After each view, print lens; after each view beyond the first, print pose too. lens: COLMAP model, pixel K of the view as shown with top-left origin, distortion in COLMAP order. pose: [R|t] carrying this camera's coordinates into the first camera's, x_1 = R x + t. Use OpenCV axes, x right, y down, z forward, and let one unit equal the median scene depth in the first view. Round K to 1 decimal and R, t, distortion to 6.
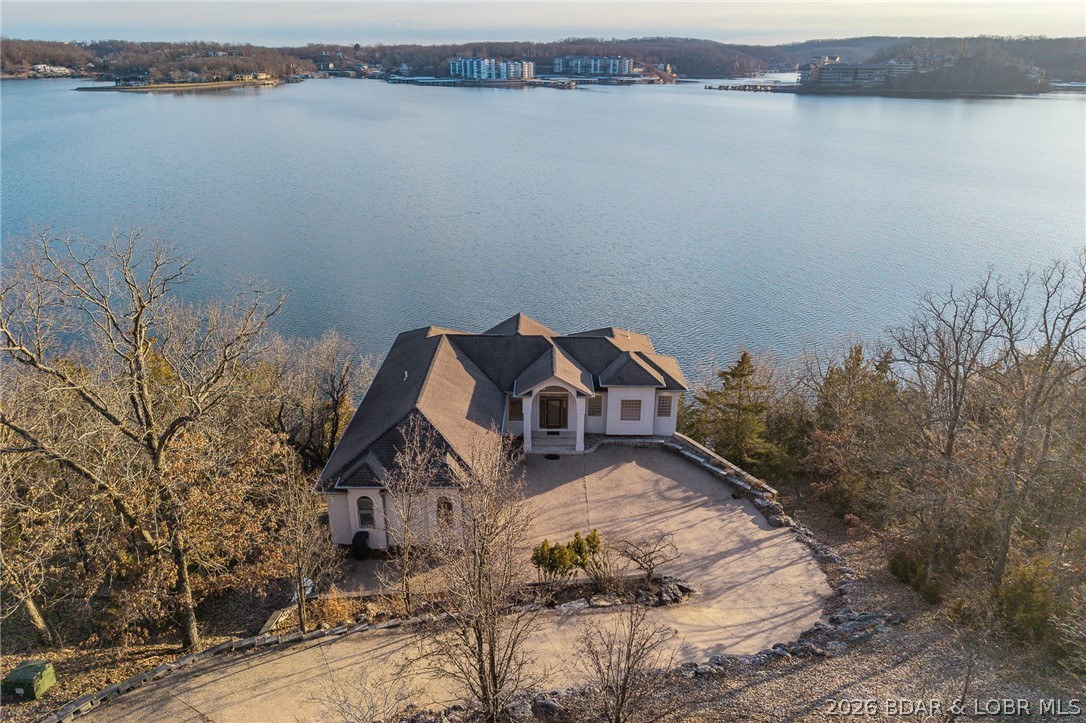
lens RADIAL K [[735.1, 0, 547.7], [0, 735.1, 358.2], [0, 0, 1]] dist [0.024794, -0.024947]
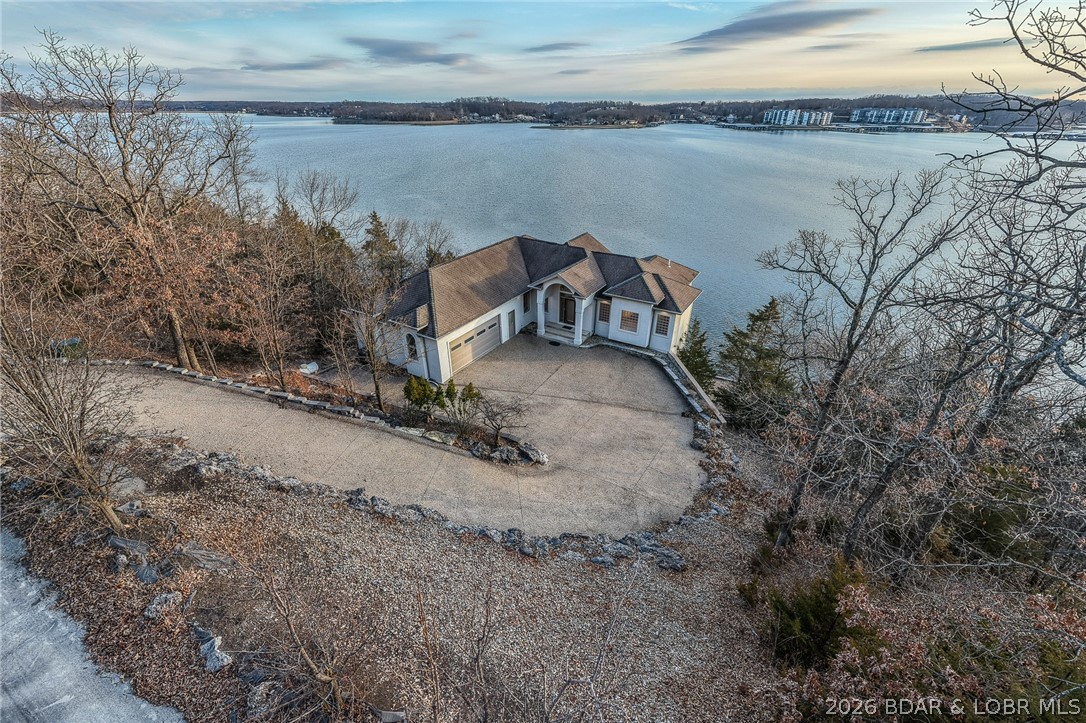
lens RADIAL K [[455.1, 0, 543.0], [0, 455.1, 361.5], [0, 0, 1]] dist [0.026337, -0.013138]
pose [[0.857299, 0.248514, -0.450864, 0.334244], [-0.198763, 0.967645, 0.155422, 0.047450], [0.474901, -0.043628, 0.878957, 0.303388]]
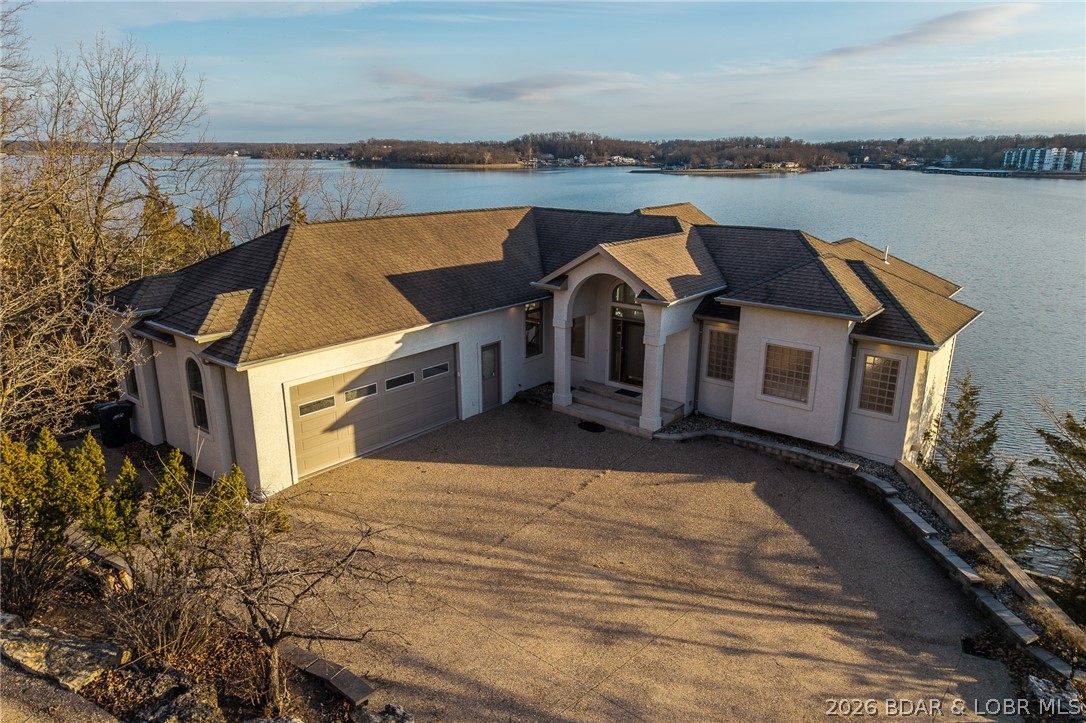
lens RADIAL K [[735.1, 0, 547.7], [0, 735.1, 358.2], [0, 0, 1]] dist [0.024794, -0.024947]
pose [[0.780353, 0.168578, -0.602188, 0.264330], [-0.242653, 0.969154, -0.043138, 0.114905], [0.576340, 0.179786, 0.797188, 0.564957]]
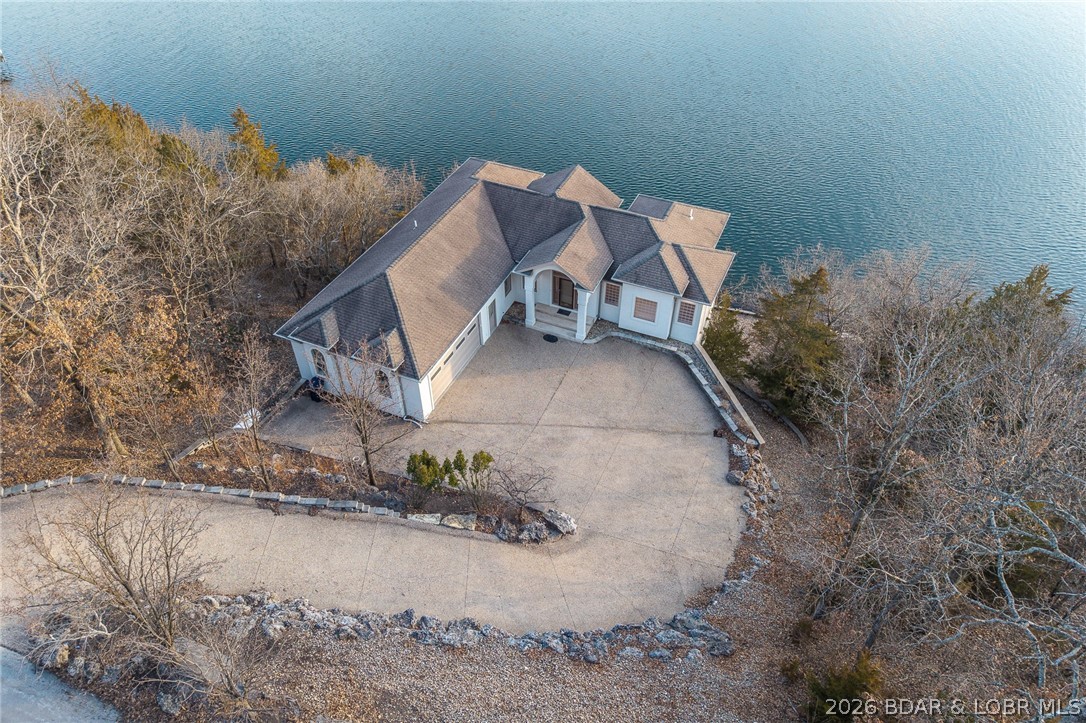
lens RADIAL K [[735.1, 0, 547.7], [0, 735.1, 358.2], [0, 0, 1]] dist [0.024794, -0.024947]
pose [[0.919517, 0.267572, -0.287913, 0.279115], [-0.159416, 0.923439, 0.349066, -0.171103], [0.359270, -0.275074, 0.891773, 0.129952]]
